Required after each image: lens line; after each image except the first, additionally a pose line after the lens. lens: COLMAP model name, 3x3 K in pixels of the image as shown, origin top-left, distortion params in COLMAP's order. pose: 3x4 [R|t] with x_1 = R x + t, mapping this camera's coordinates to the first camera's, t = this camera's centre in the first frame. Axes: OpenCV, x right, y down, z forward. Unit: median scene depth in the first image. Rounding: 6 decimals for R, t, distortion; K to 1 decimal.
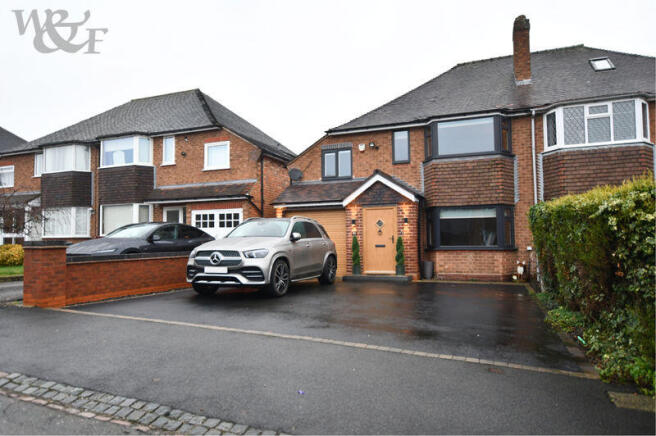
lens RADIAL K [[433.4, 0, 328.0], [0, 433.4, 218.0], [0, 0, 1]] dist [-0.000287, 0.001483]
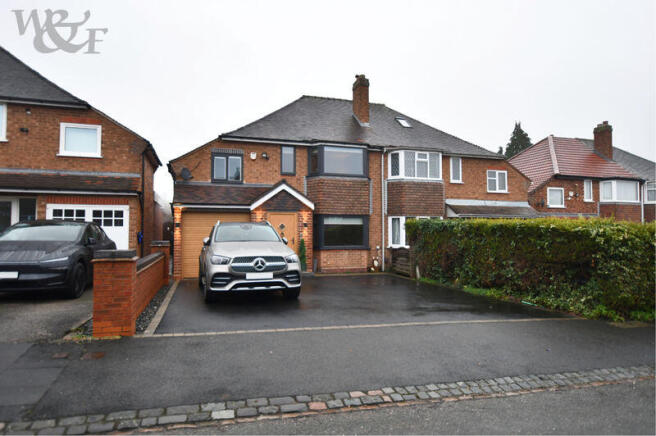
lens RADIAL K [[398.0, 0, 328.0], [0, 398.0, 218.0], [0, 0, 1]] dist [-0.004225, -0.000279]
pose [[0.765808, 0.035237, 0.642103, -0.460761], [-0.040849, 0.999147, -0.006112, -0.009392], [-0.641771, -0.021549, 0.766594, 0.121609]]
